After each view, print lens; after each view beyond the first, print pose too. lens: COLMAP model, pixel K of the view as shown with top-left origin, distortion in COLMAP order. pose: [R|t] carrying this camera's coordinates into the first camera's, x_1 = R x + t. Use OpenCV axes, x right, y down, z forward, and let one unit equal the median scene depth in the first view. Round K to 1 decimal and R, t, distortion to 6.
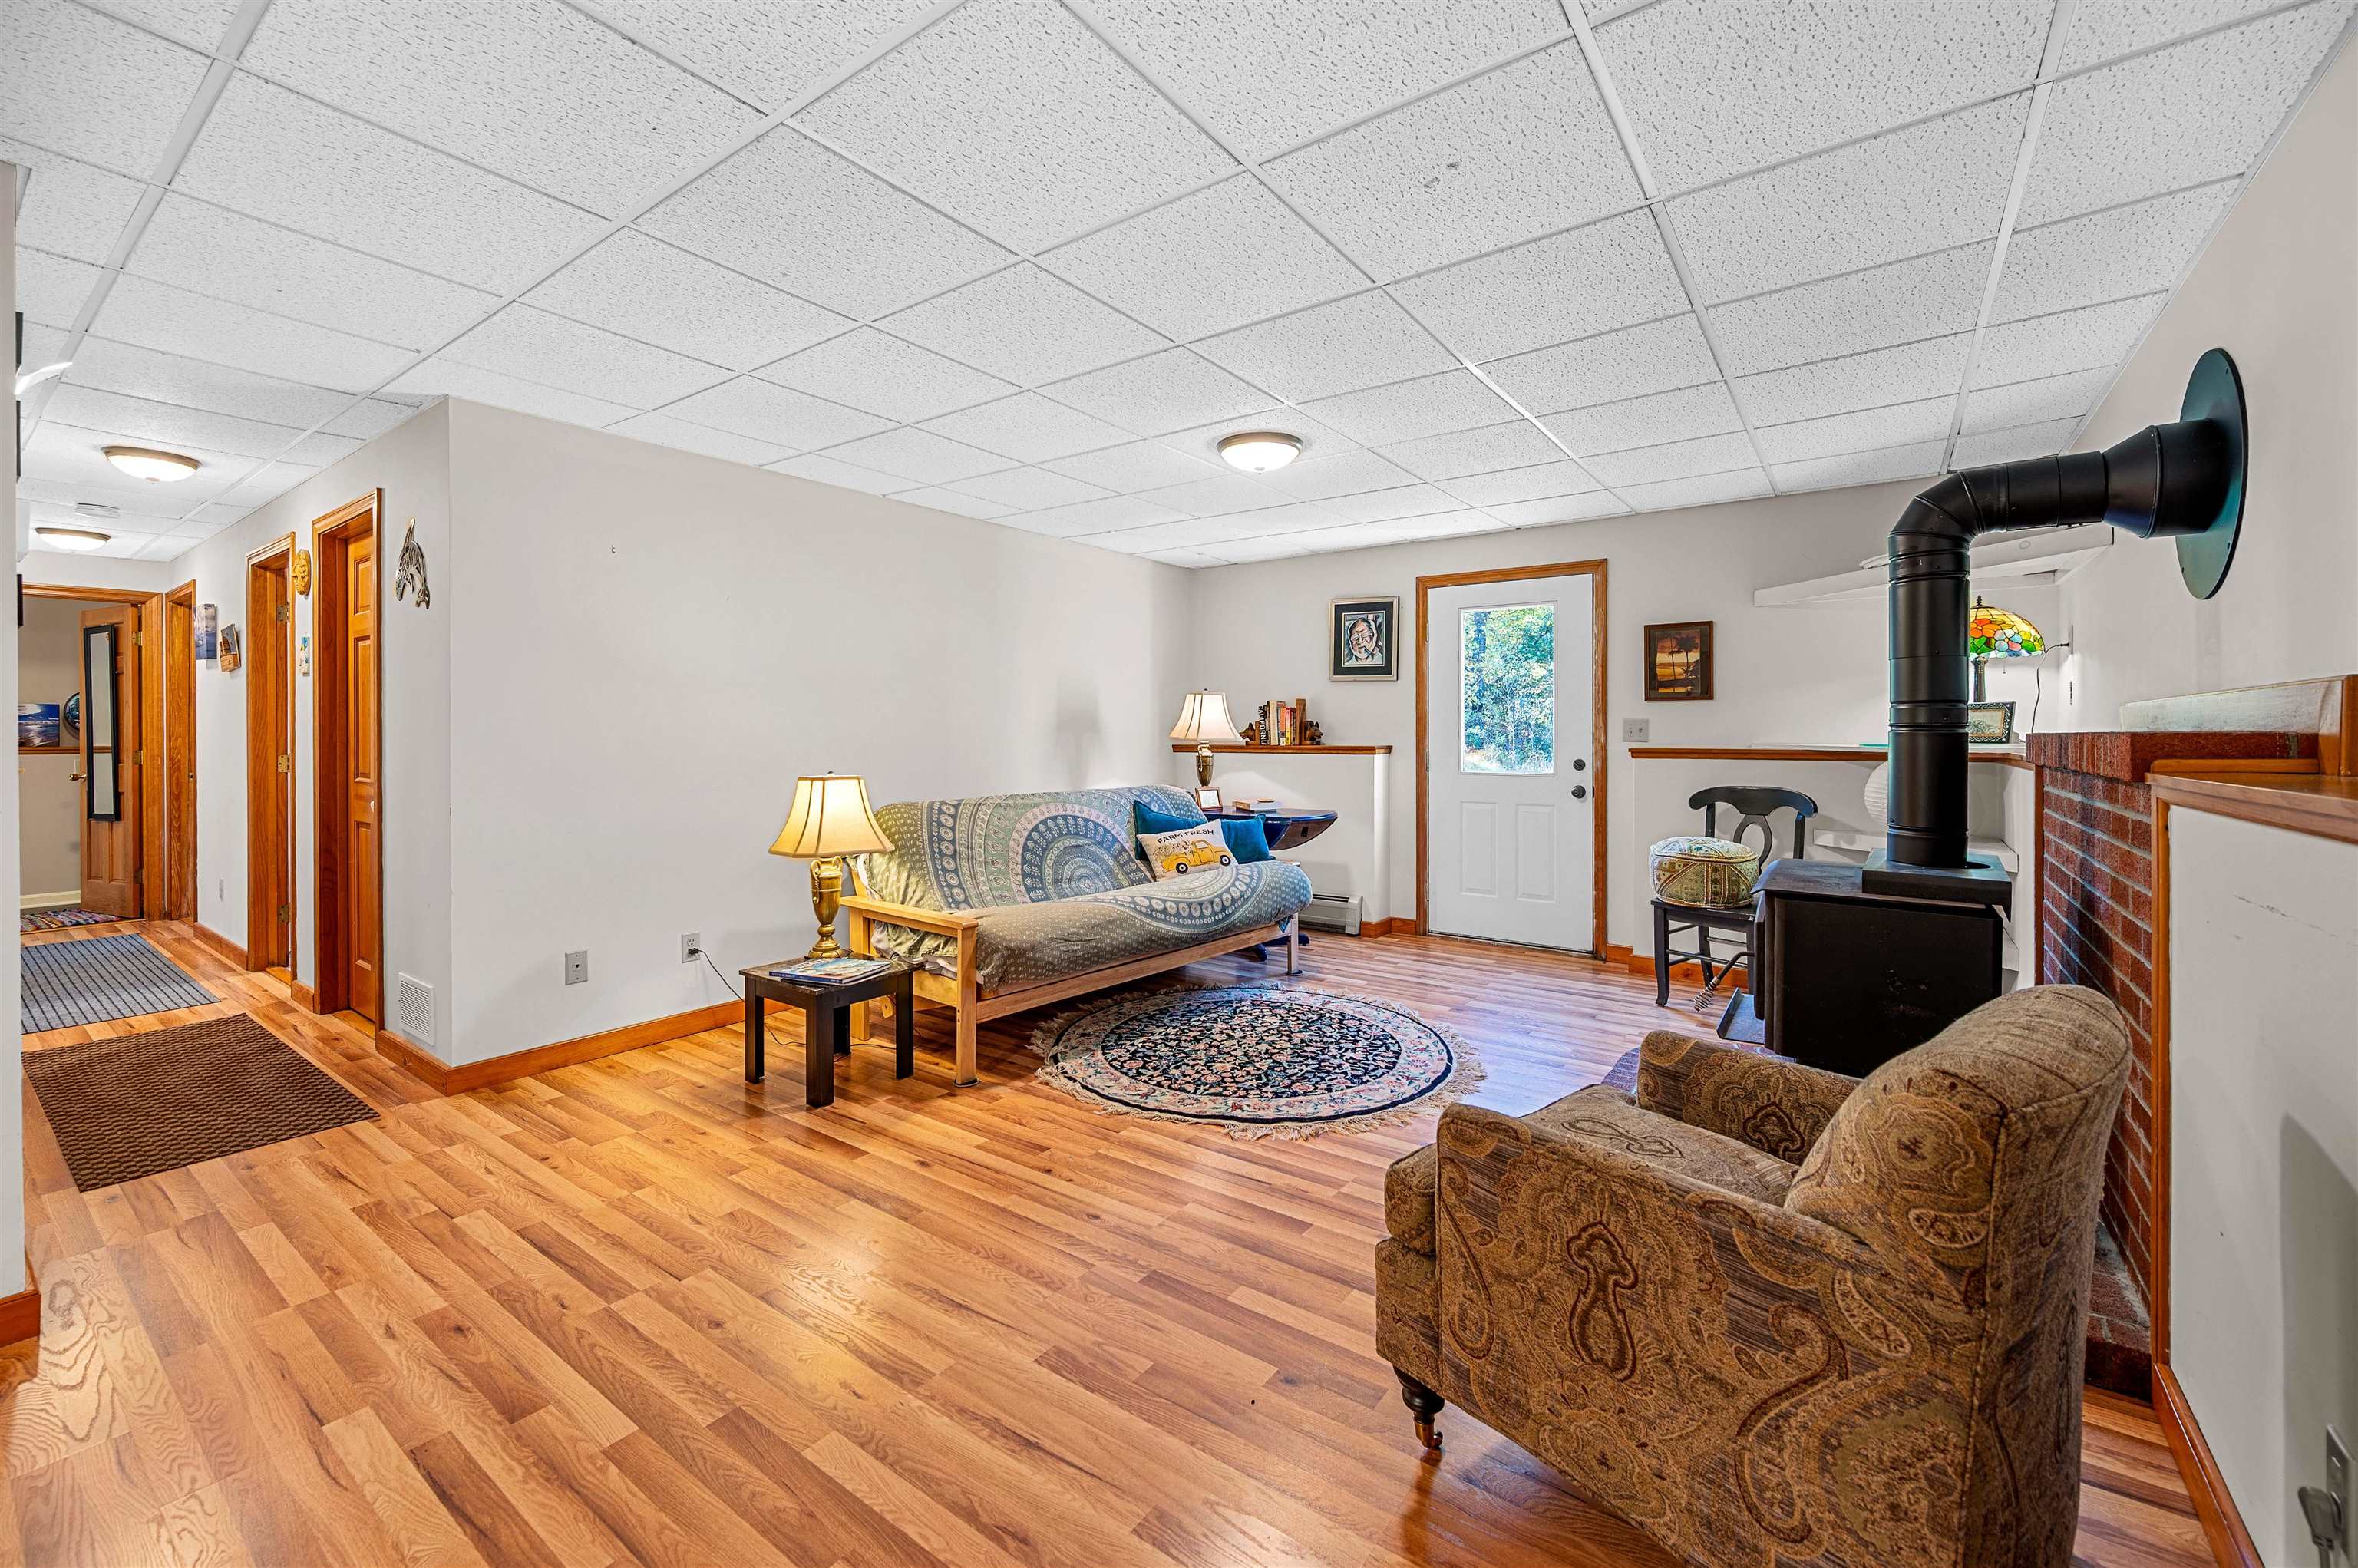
lens RADIAL K [[952.4, 0, 1181.6], [0, 952.4, 741.9], [0, 0, 1]] dist [0.000951, 0.000178]
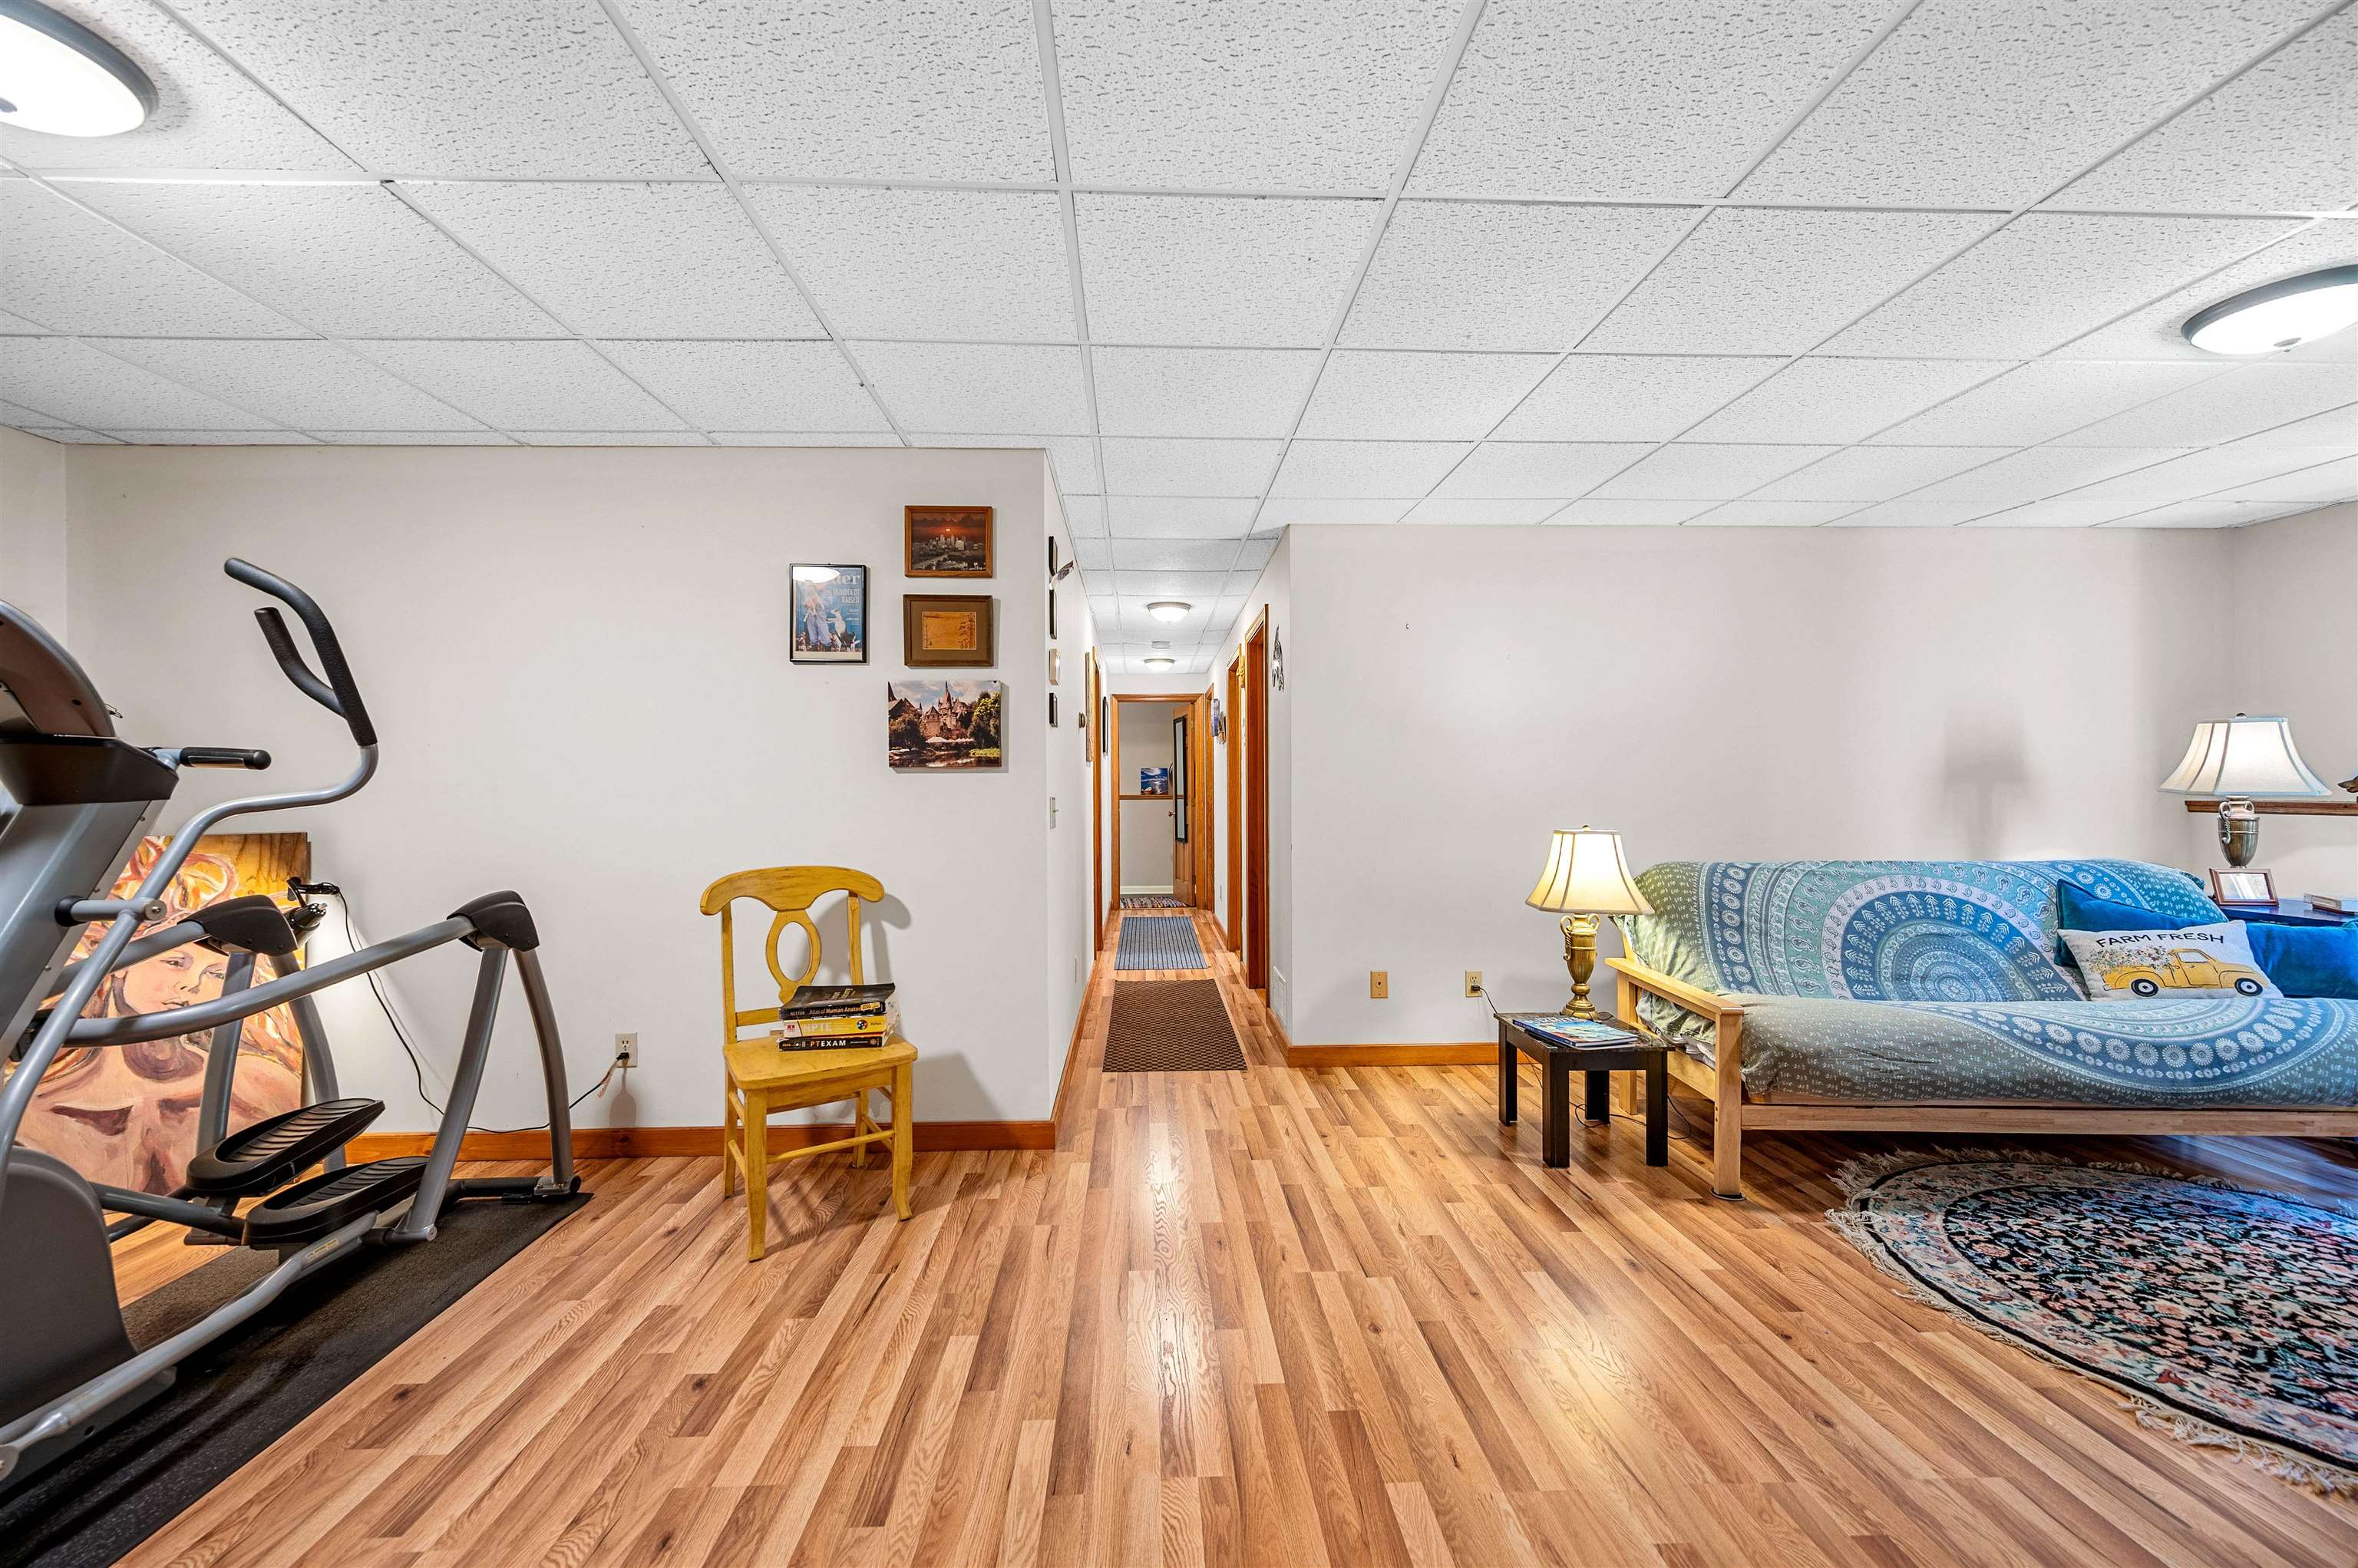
lens RADIAL K [[932.1, 0, 1179.1], [0, 932.1, 796.5], [0, 0, 1]] dist [0.000962, 0.000384]
pose [[0.620506, 0.006939, -0.784171, 0.116166], [-0.003638, 0.999976, 0.005970, -0.002385], [0.784193, -0.000852, 0.620516, 0.091126]]
